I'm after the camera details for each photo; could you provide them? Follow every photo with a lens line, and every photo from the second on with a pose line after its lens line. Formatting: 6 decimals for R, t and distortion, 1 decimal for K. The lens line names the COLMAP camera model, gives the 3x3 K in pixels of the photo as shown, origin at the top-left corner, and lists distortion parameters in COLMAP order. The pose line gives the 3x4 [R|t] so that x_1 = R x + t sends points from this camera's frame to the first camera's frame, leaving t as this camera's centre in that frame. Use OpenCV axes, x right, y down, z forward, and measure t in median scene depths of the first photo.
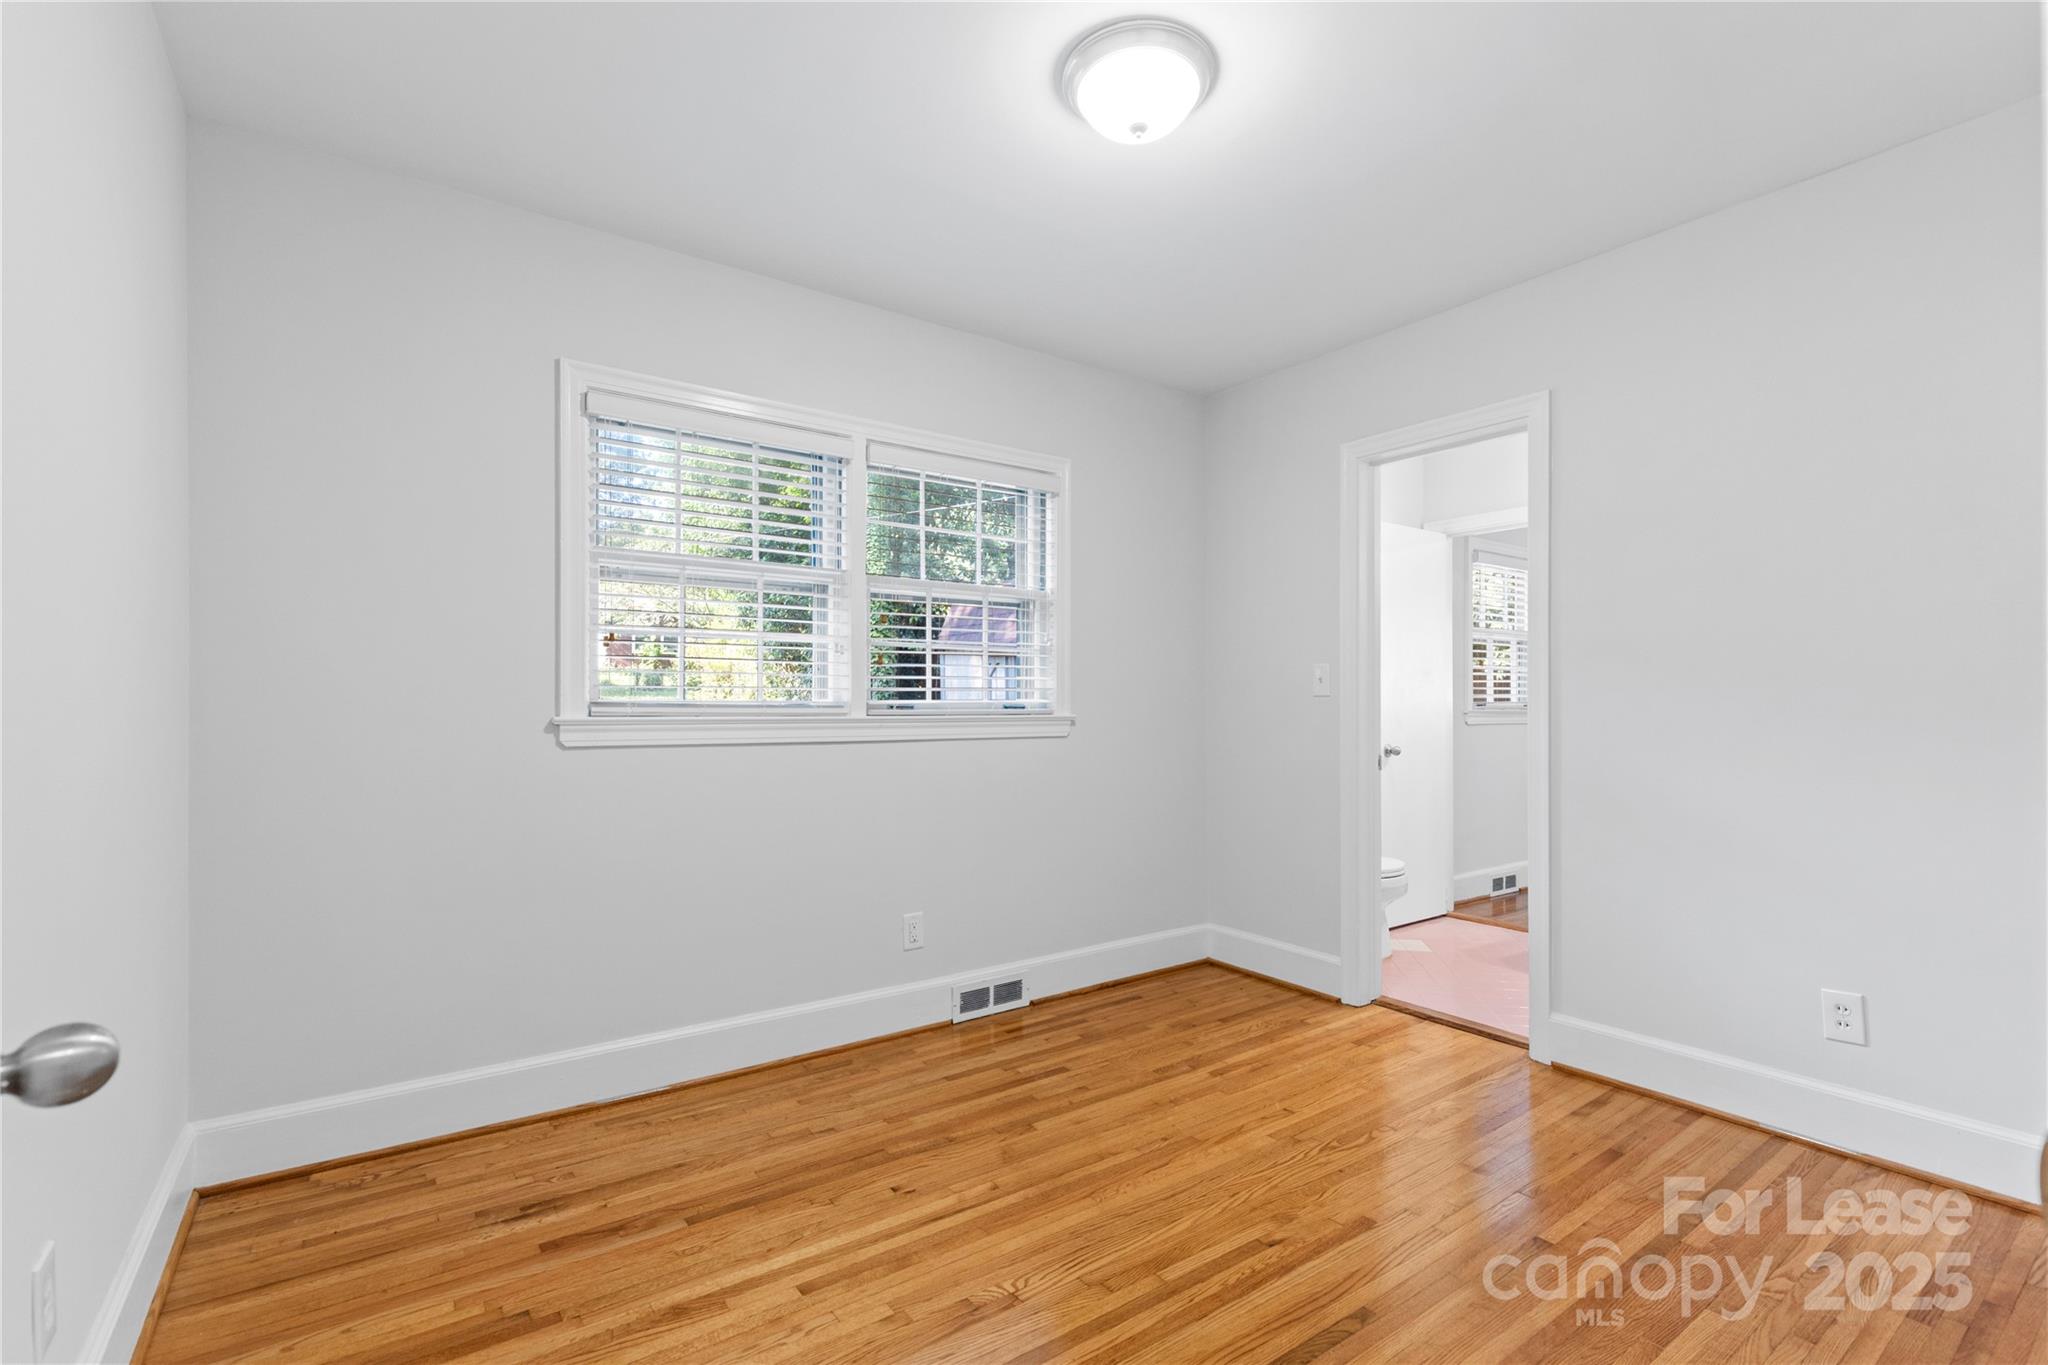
lens RADIAL K [[938.9, 0, 1038.4], [0, 938.9, 693.3], [0, 0, 1]] dist [0.008622, -0.001309]
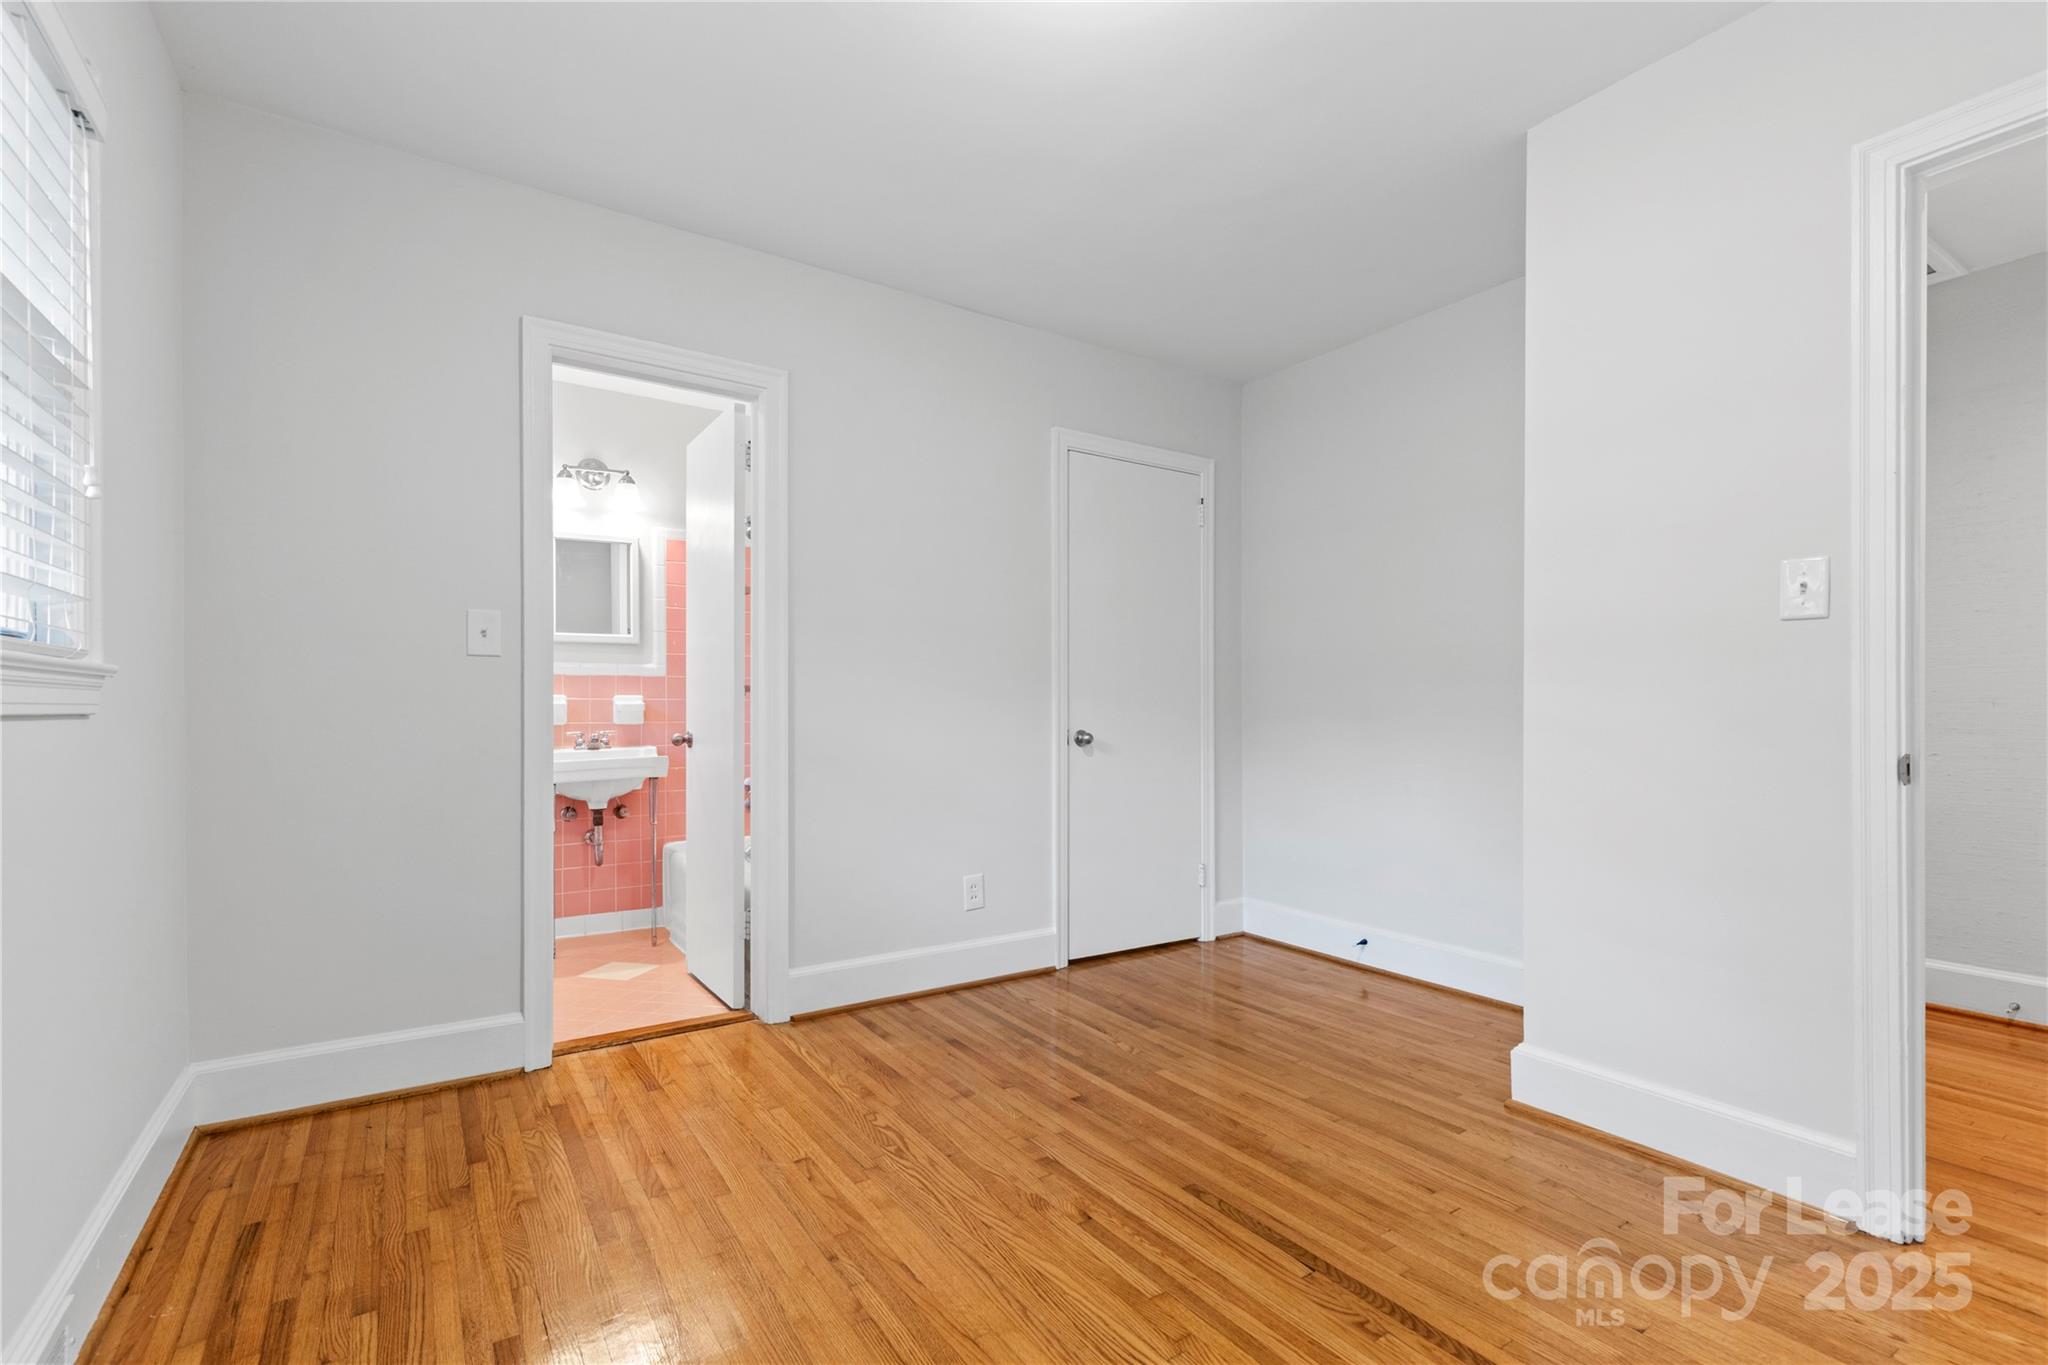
lens RADIAL K [[938.9, 0, 1036.2], [0, 938.9, 698.2], [0, 0, 1]] dist [0.008622, -0.001309]
pose [[0.035430, 0.009676, 0.999325, -0.487623], [-0.013656, 0.999864, -0.009197, 0.044638], [-0.999279, -0.013321, 0.035557, 0.696259]]
